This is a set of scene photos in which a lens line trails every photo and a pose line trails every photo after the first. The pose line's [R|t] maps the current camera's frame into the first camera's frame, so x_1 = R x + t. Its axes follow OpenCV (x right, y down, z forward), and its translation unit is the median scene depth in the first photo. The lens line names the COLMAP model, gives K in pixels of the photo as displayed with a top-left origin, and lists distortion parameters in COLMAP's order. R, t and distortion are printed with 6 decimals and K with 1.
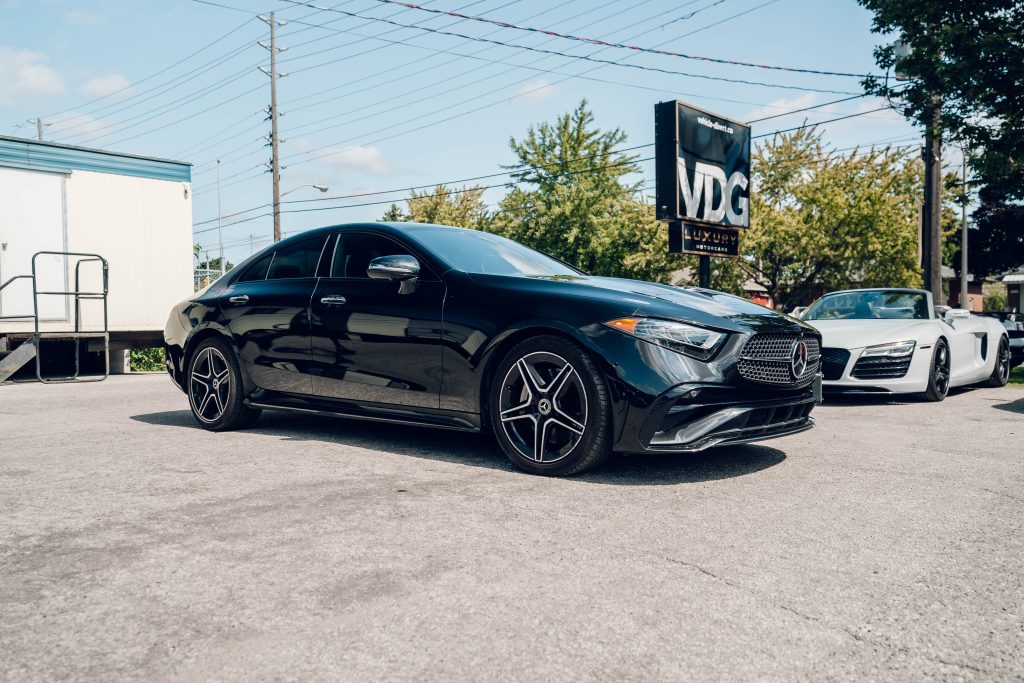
lens RADIAL K [[845.6, 0, 508.5], [0, 845.6, 341.1], [0, 0, 1]] dist [0.002762, 0.007497]
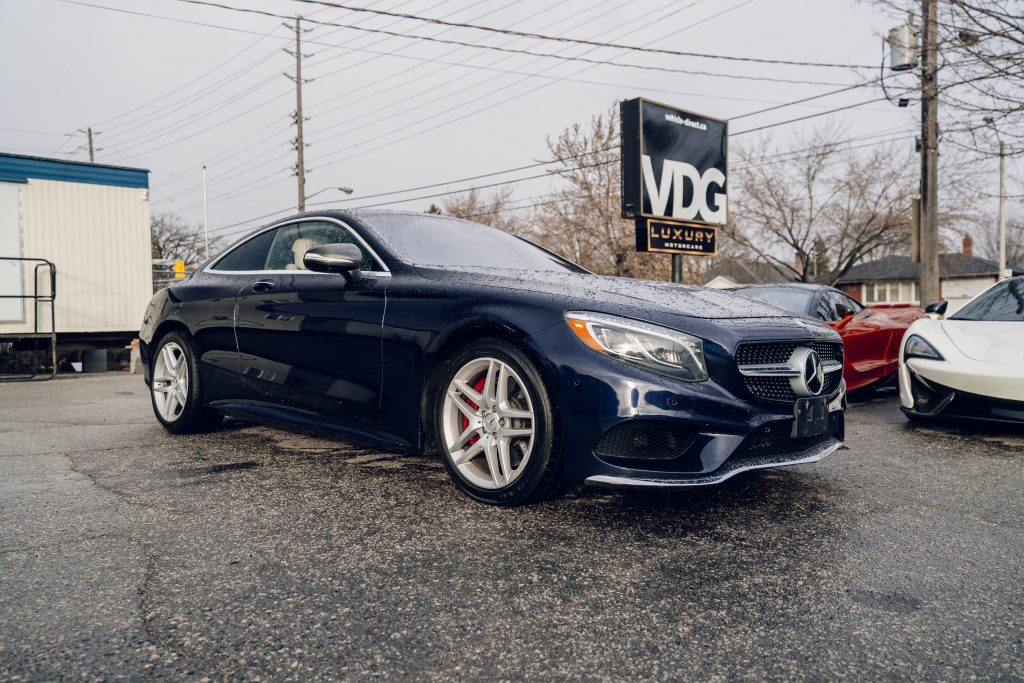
lens RADIAL K [[845.6, 0, 508.5], [0, 845.6, 341.1], [0, 0, 1]] dist [0.002762, 0.007497]
pose [[0.997293, -0.002700, -0.073480, 0.103474], [0.002795, 0.999995, 0.001193, -0.000397], [0.073476, -0.001395, 0.997296, -0.002193]]
